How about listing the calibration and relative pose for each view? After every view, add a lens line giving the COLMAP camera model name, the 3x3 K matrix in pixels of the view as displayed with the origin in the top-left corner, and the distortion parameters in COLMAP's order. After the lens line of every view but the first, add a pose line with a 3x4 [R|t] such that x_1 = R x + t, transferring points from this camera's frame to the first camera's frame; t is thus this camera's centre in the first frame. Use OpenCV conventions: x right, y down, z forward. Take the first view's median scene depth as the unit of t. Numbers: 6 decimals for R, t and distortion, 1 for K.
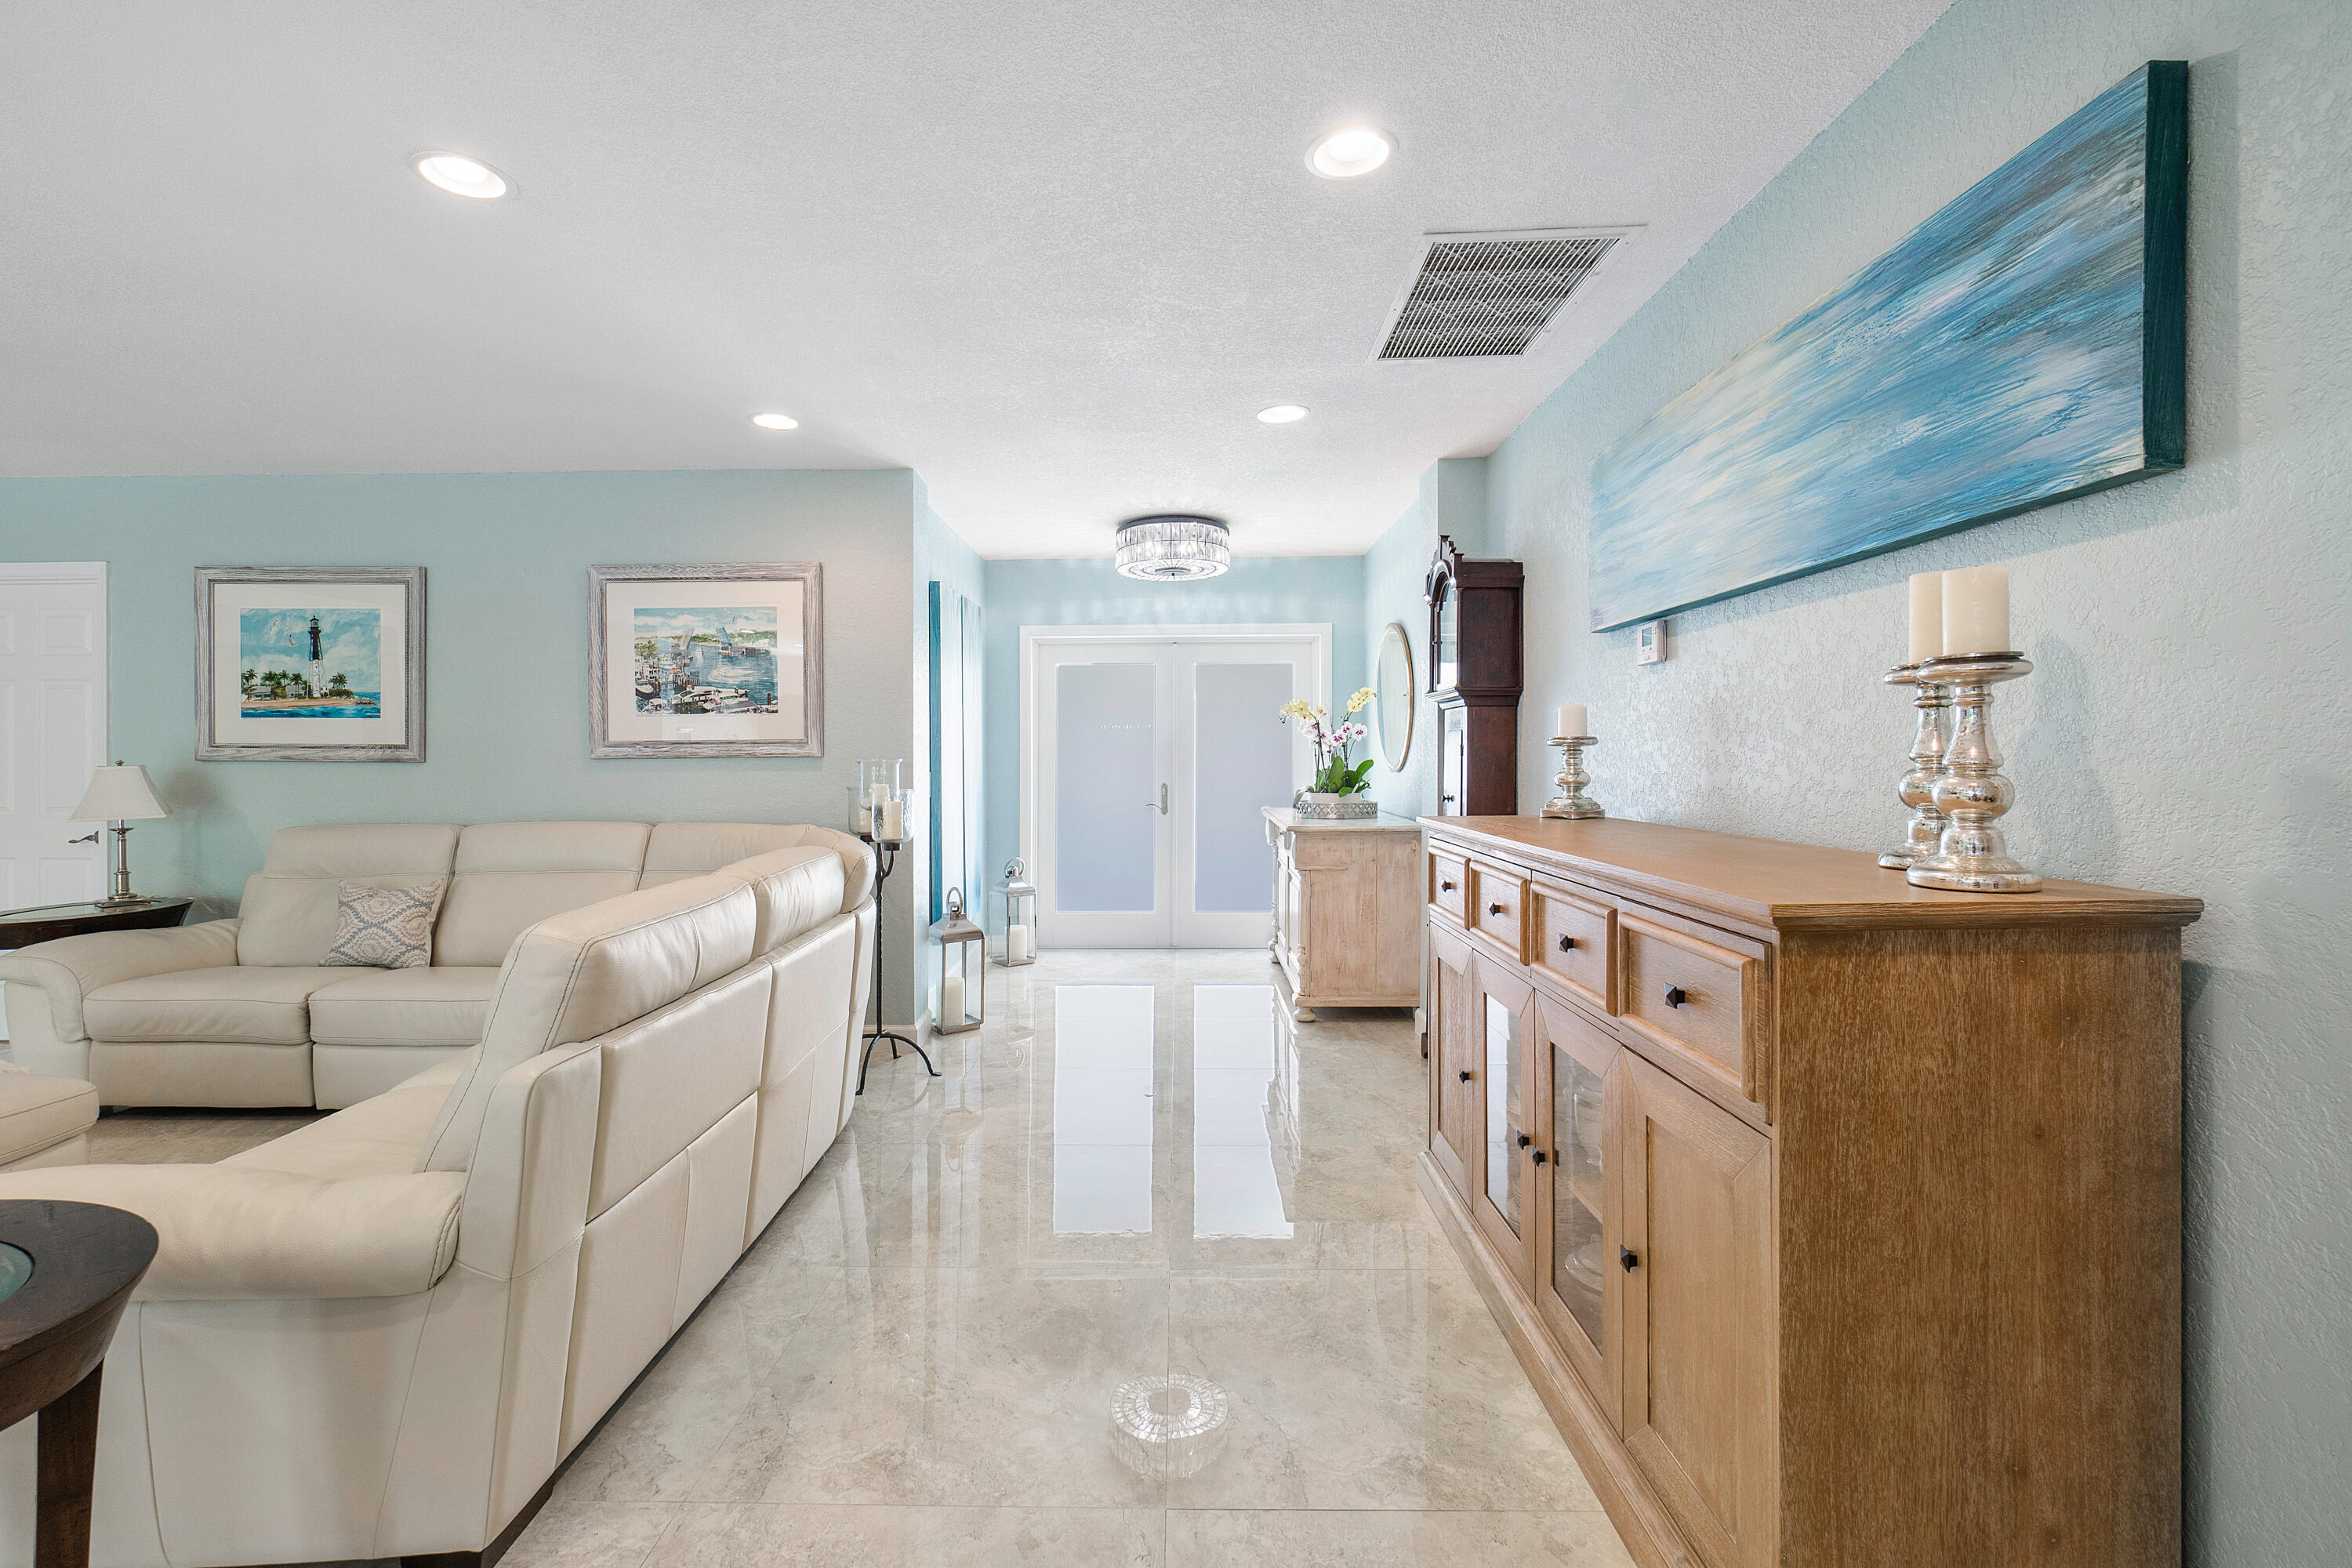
lens RADIAL K [[1045.6, 0, 1166.3], [0, 1045.6, 768.4], [0, 0, 1]] dist [-0.007660, 0.002381]
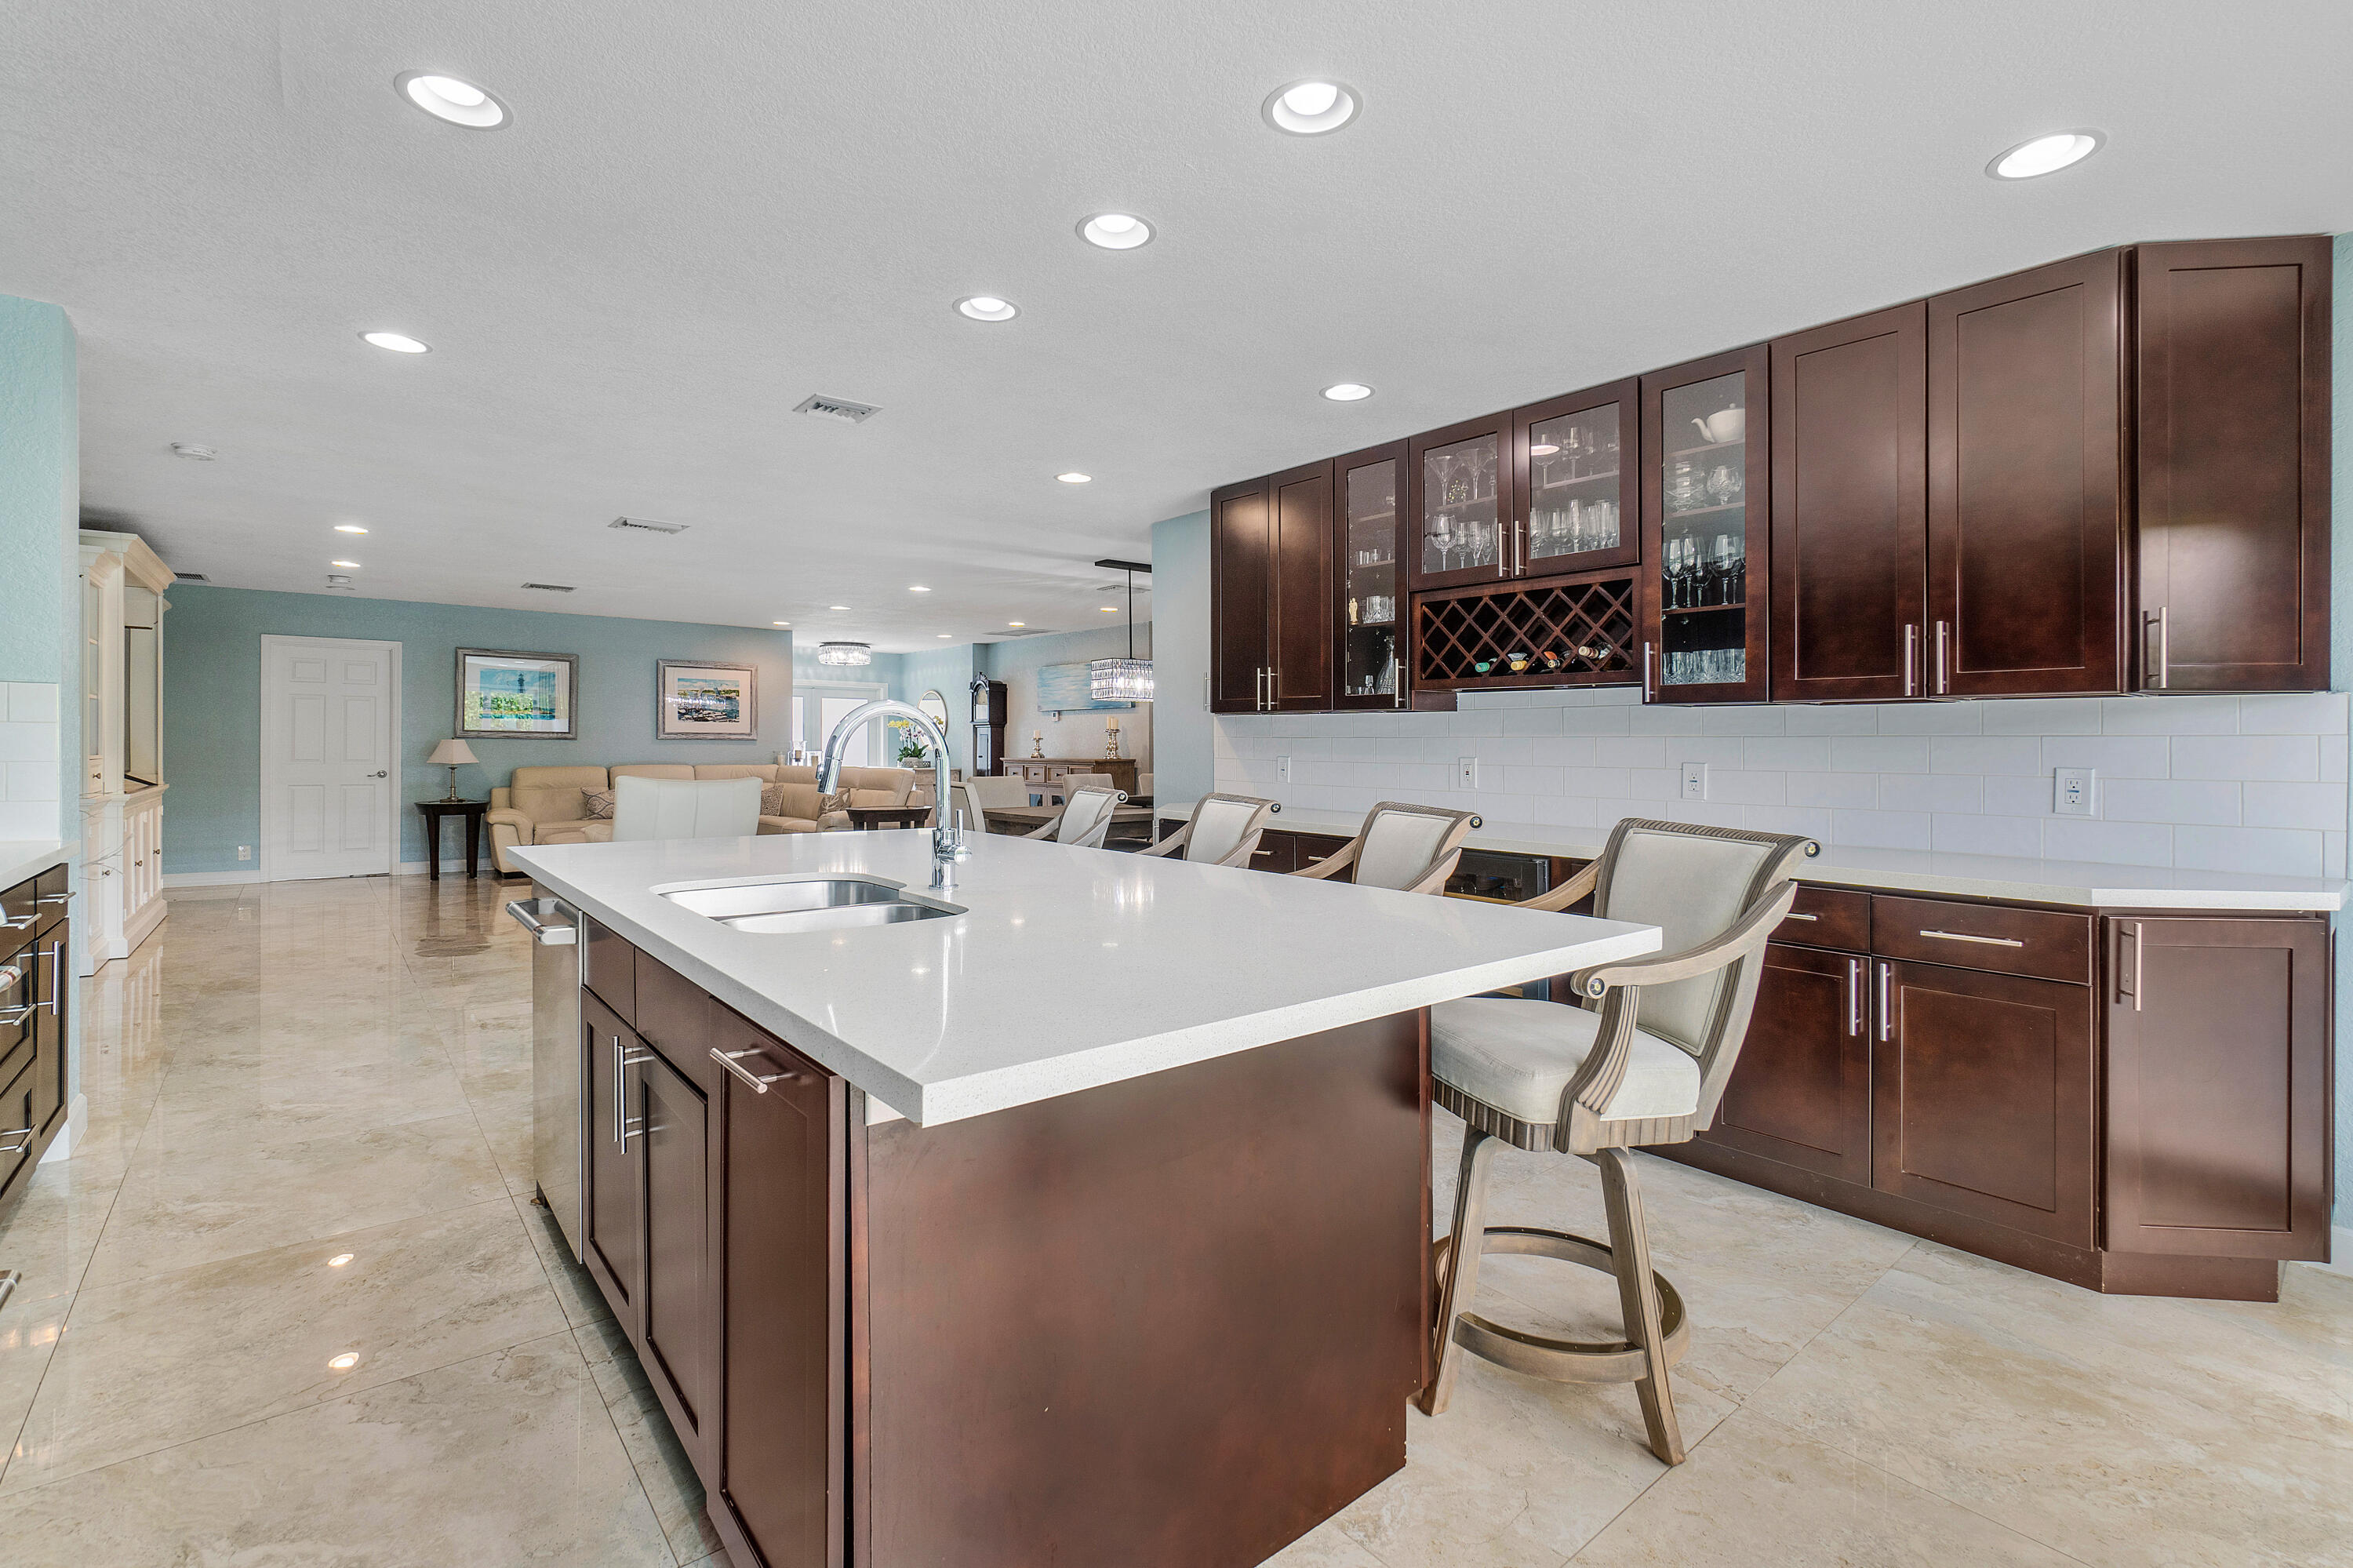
lens RADIAL K [[1046.1, 0, 1219.2], [0, 1046.1, 782.4], [0, 0, 1]] dist [-0.007660, 0.002381]
pose [[0.733238, -0.012685, 0.679854, -1.532587], [-0.000979, 0.999805, 0.019711, 0.050972], [-0.679972, -0.015118, 0.733082, -2.033545]]
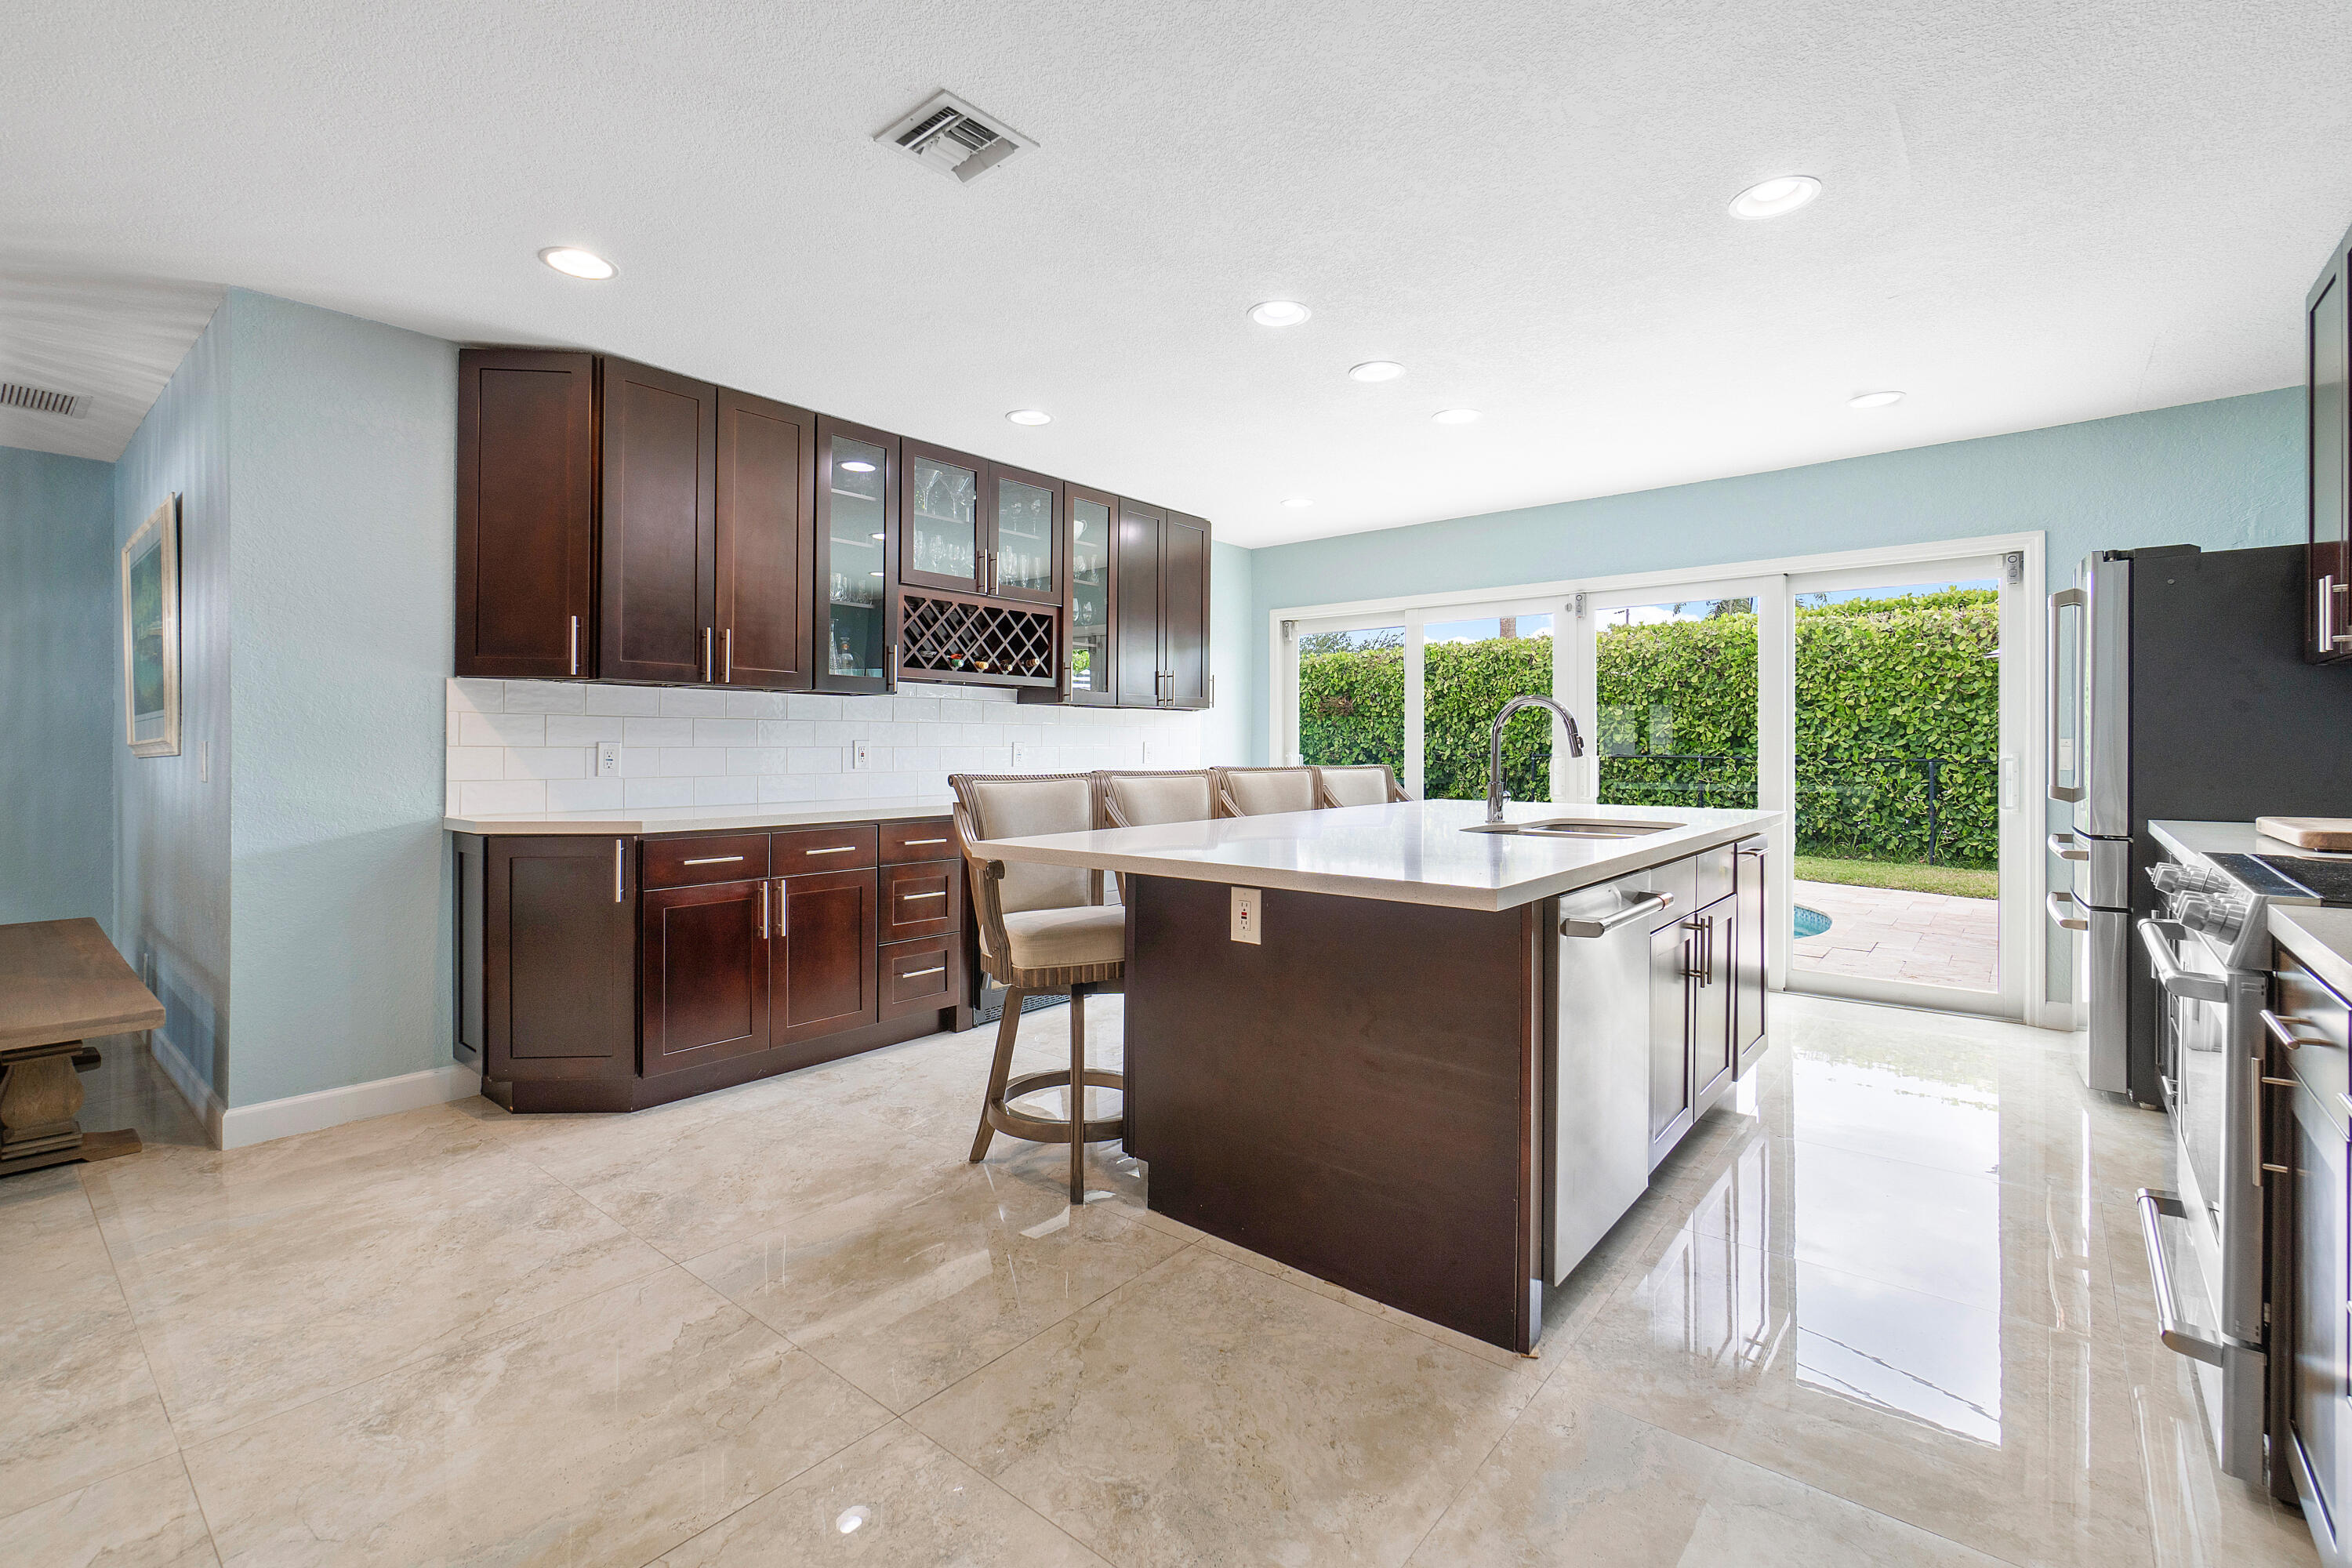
lens RADIAL K [[1045.6, 0, 1134.8], [0, 1045.6, 744.5], [0, 0, 1]] dist [-0.007660, 0.002381]
pose [[-0.768655, 0.003016, 0.639657, -1.575003], [0.012302, 0.999874, 0.010068, 0.041134], [-0.639546, 0.015608, -0.768595, -0.569075]]
